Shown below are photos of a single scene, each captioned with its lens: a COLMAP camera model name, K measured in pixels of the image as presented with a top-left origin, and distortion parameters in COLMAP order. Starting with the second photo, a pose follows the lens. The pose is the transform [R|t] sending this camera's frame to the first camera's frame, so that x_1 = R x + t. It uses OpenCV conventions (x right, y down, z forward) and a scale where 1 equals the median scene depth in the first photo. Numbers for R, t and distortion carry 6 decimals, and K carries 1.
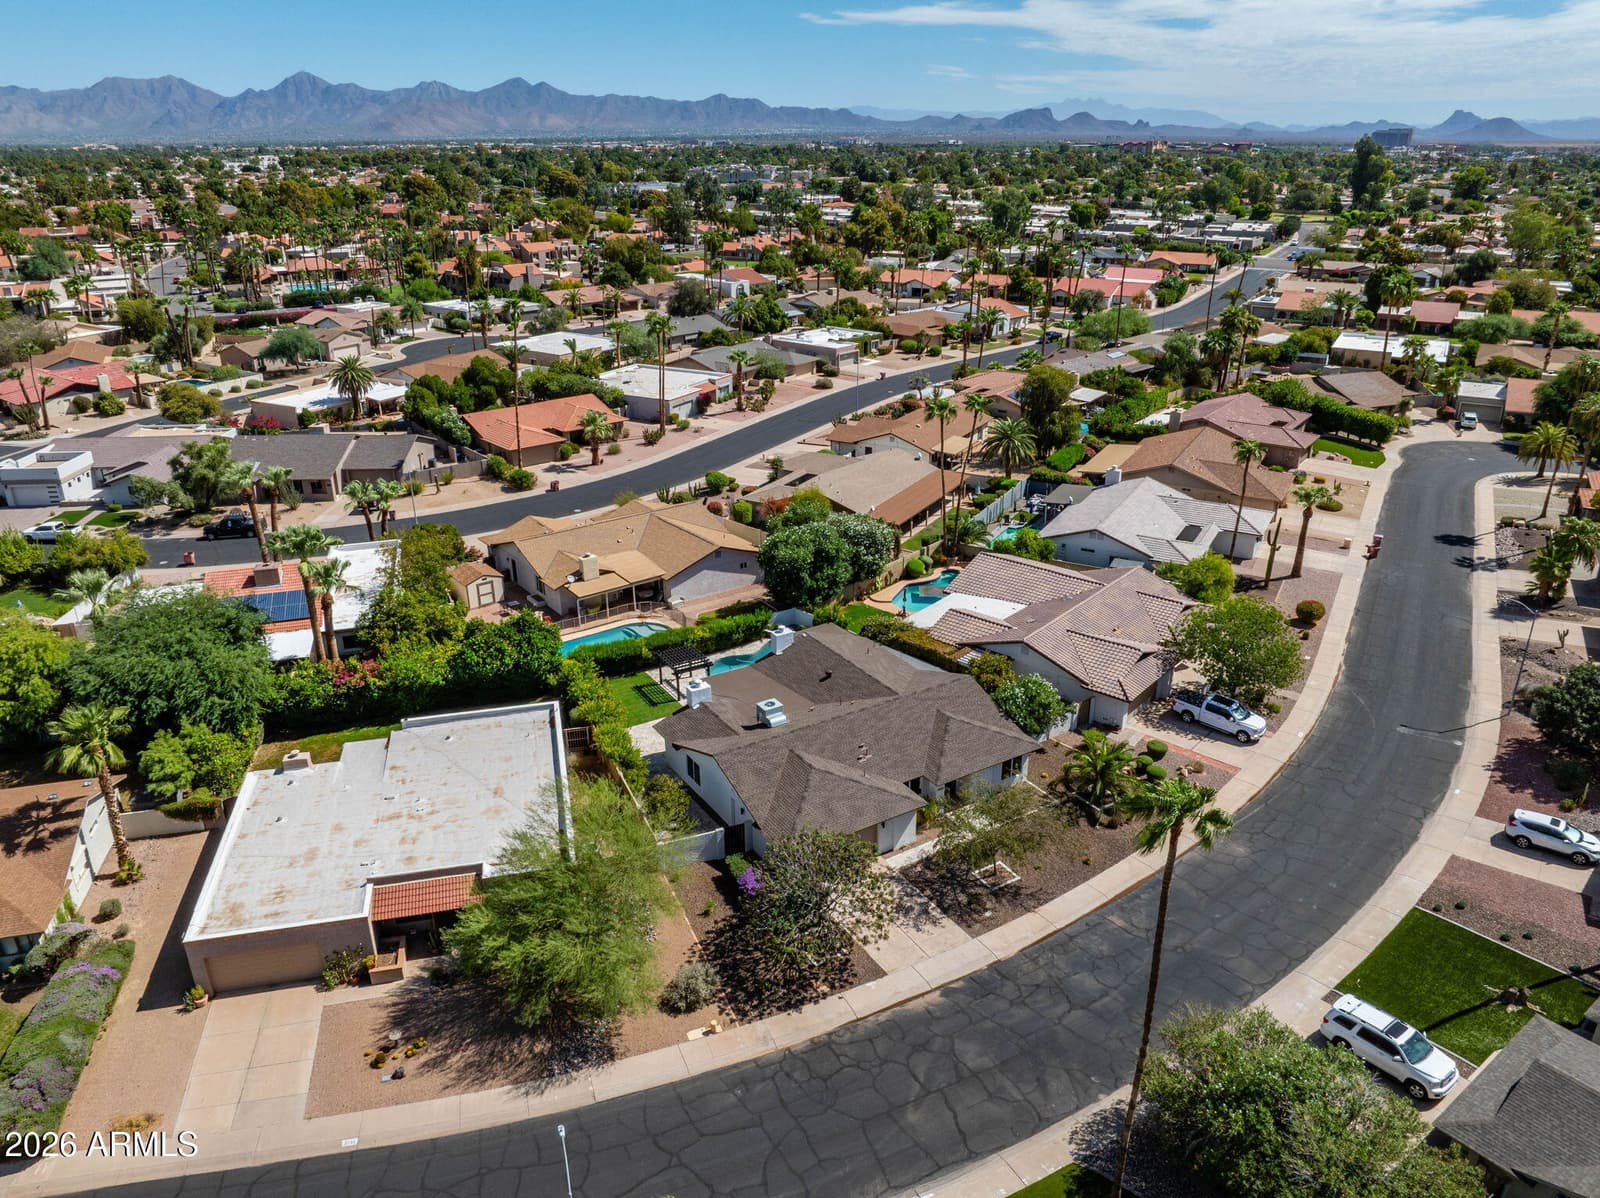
lens RADIAL K [[1124.2, 0, 806.6], [0, 1124.2, 592.6], [0, 0, 1]] dist [-0.037724, -0.000580]
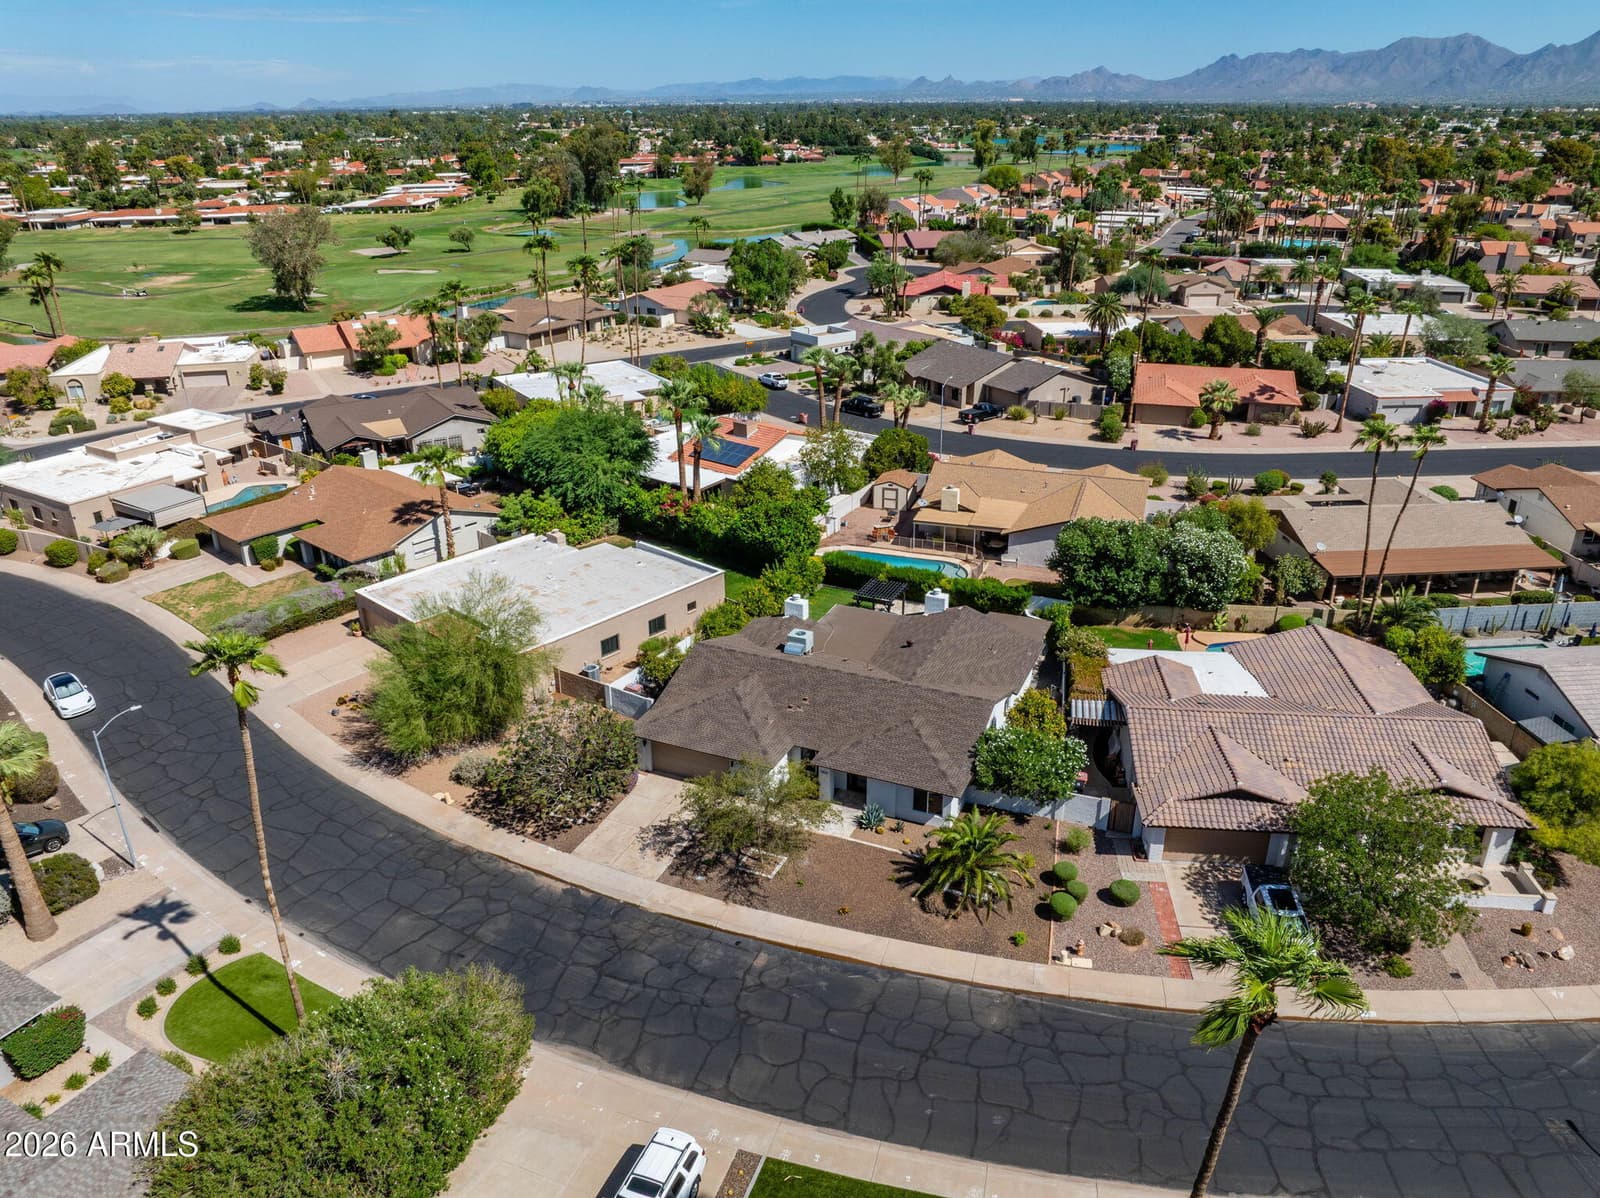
lens RADIAL K [[1124.2, 0, 805.3], [0, 1124.2, 596.5], [0, 0, 1]] dist [-0.039779, 0.001404]
pose [[0.558322, 0.333890, -0.759470, 0.508174], [-0.308104, 0.933417, 0.183862, -0.082818], [0.770291, 0.131342, 0.624020, 0.262909]]
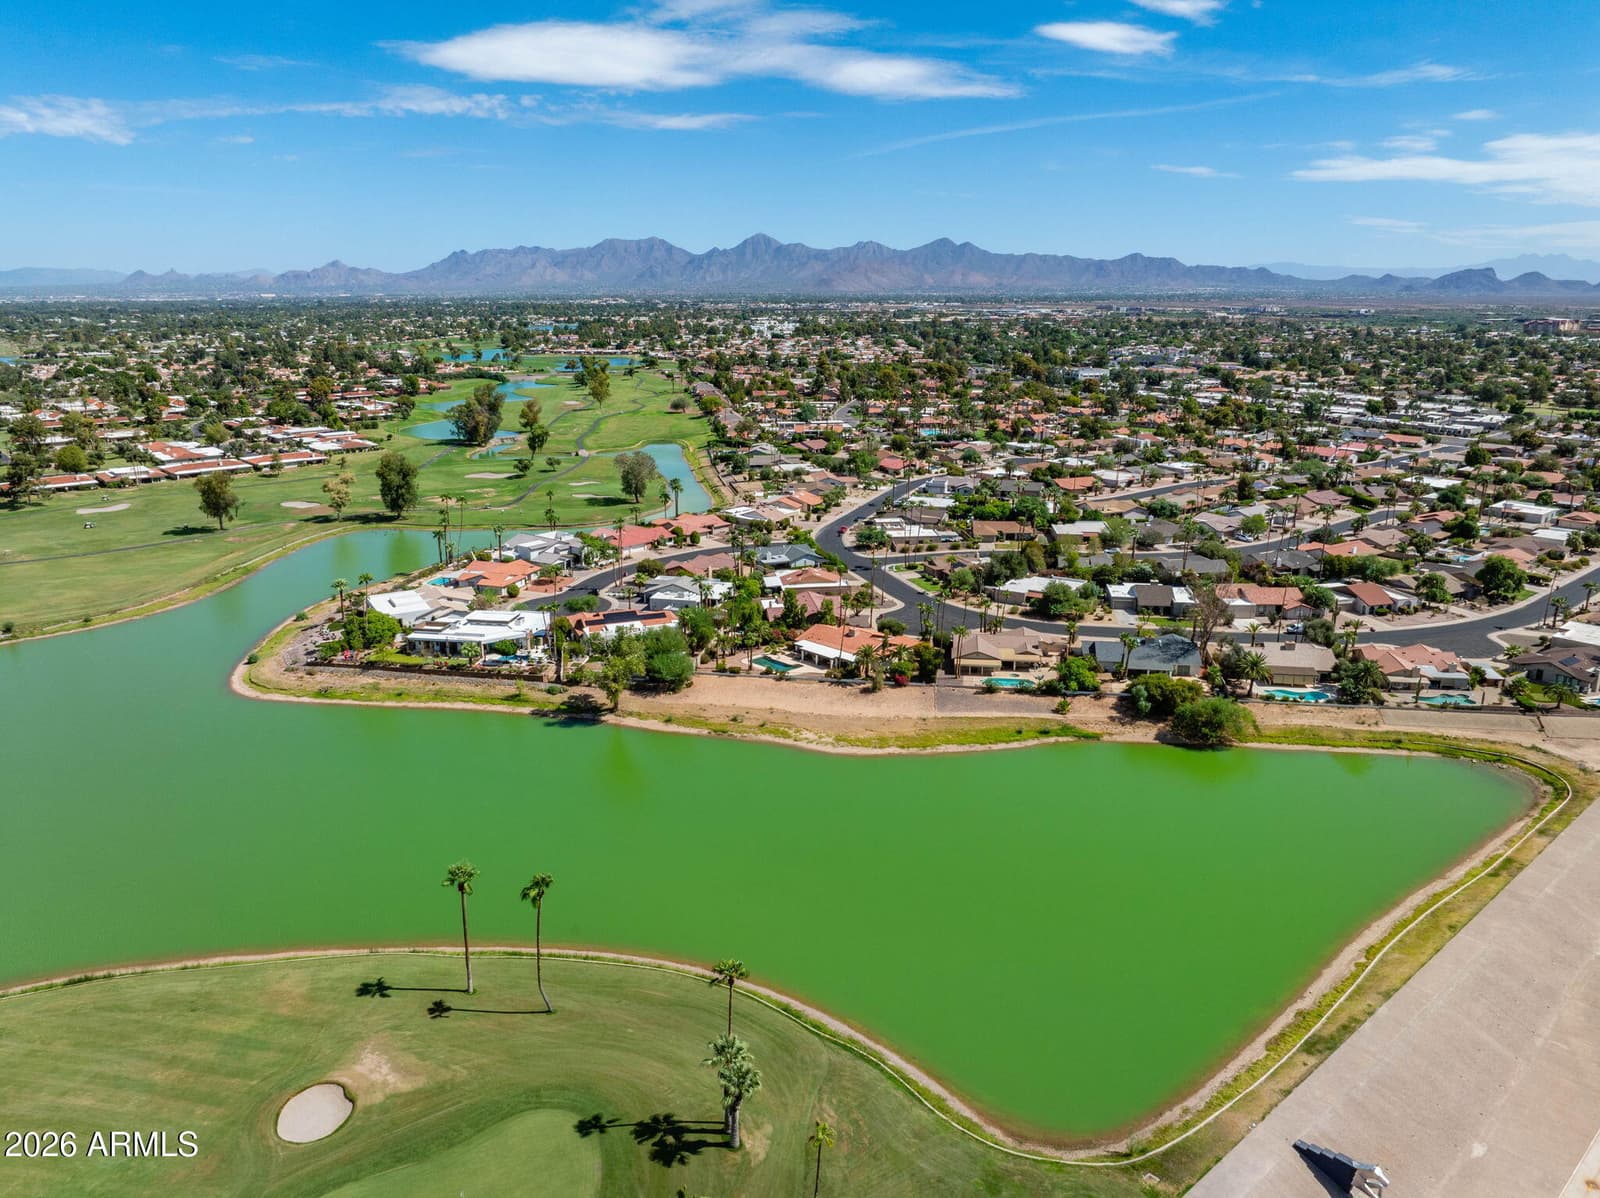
lens RADIAL K [[1128.1, 0, 805.2], [0, 1128.1, 590.6], [0, 0, 1]] dist [-0.055673, 0.028795]
pose [[0.940518, 0.089518, -0.327737, 0.149050], [-0.129708, 0.986203, -0.102856, 0.823967], [0.314008, 0.139249, 0.939153, -3.122936]]
